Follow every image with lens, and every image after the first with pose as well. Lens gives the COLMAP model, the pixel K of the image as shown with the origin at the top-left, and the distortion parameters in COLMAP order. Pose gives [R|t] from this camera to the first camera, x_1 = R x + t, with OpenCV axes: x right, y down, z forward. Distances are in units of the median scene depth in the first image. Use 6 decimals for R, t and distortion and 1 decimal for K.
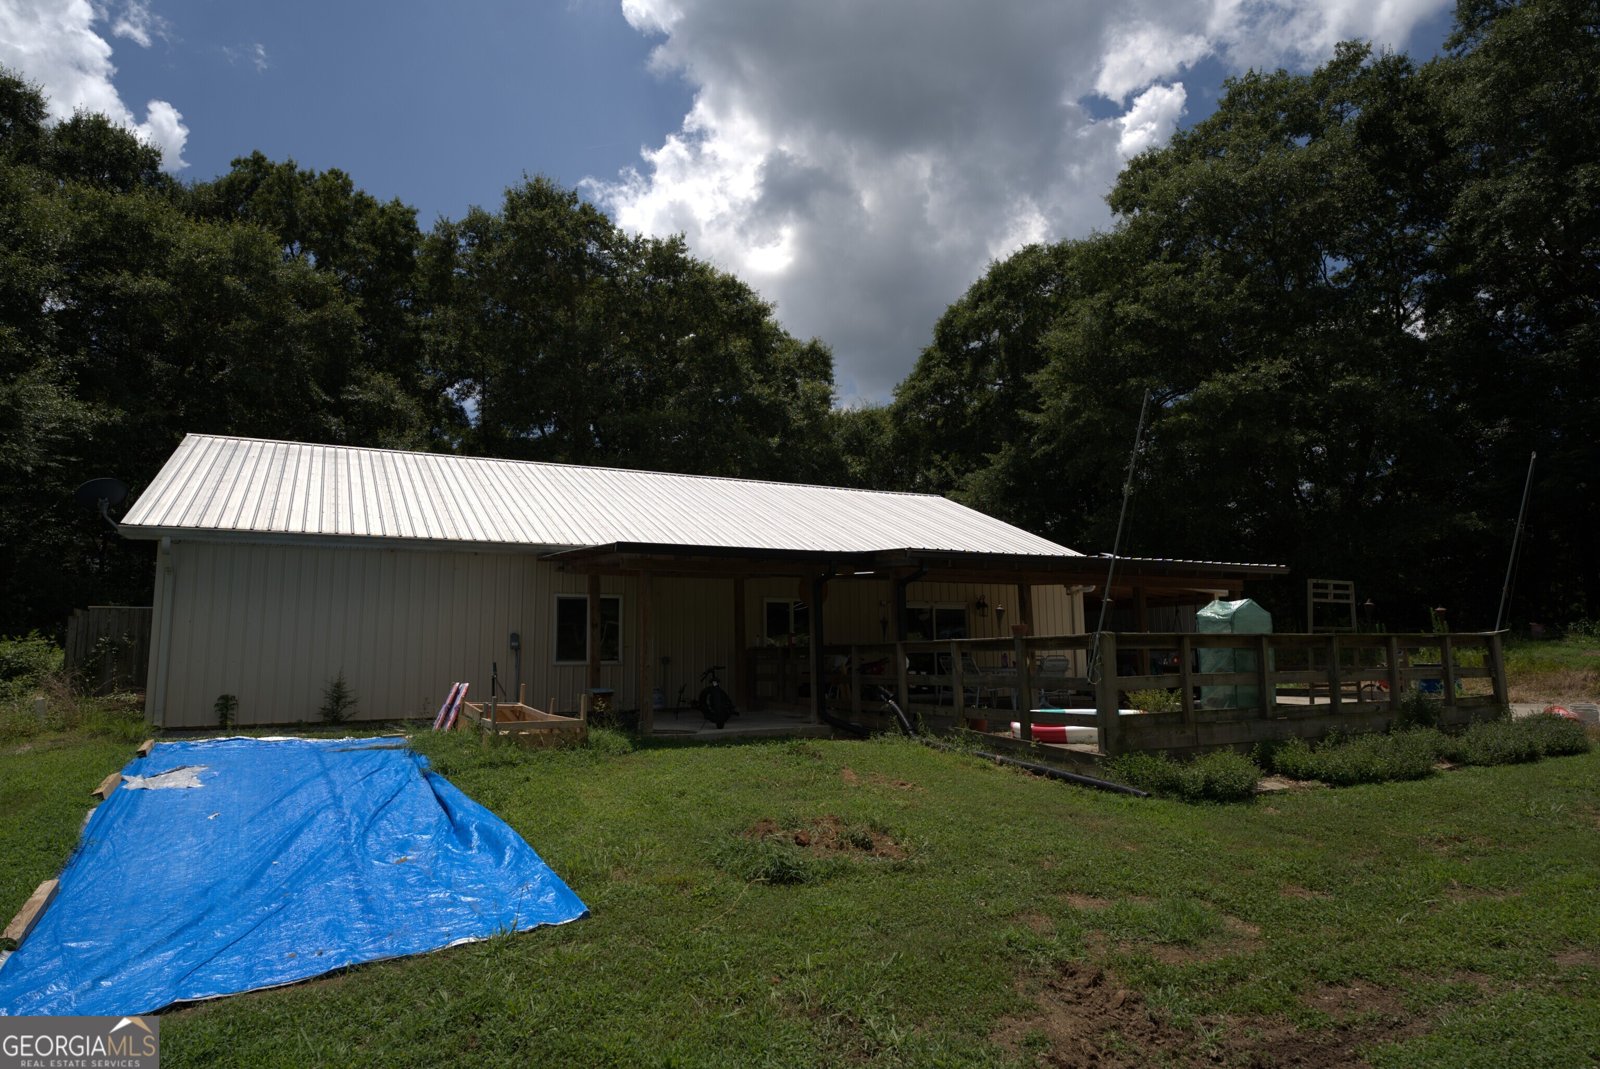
lens RADIAL K [[934.7, 0, 799.1], [0, 934.7, 532.9], [0, 0, 1]] dist [0.007889, -0.001305]
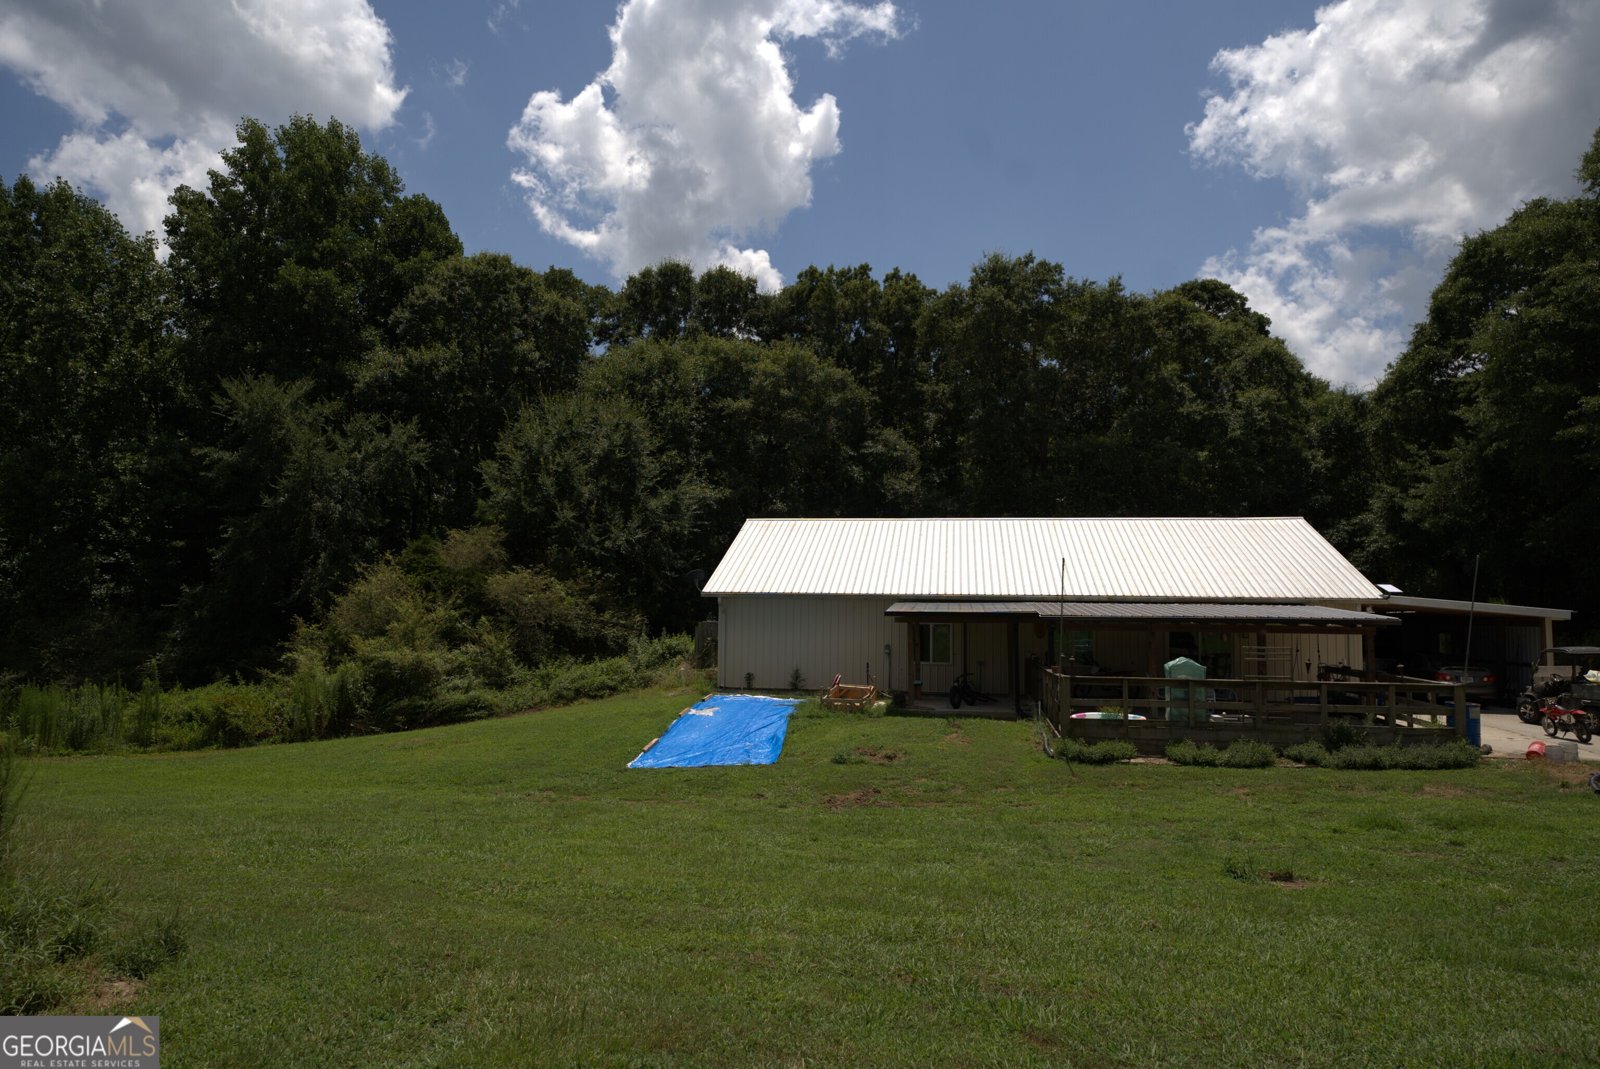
lens RADIAL K [[1045.3, 0, 803.7], [0, 1045.3, 536.5], [0, 0, 1]] dist [0.003788, -0.000374]
pose [[0.811168, -0.016455, -0.584582, 0.497009], [0.053795, 0.997466, 0.046568, -0.134891], [0.582334, -0.069222, 0.809997, -0.455468]]
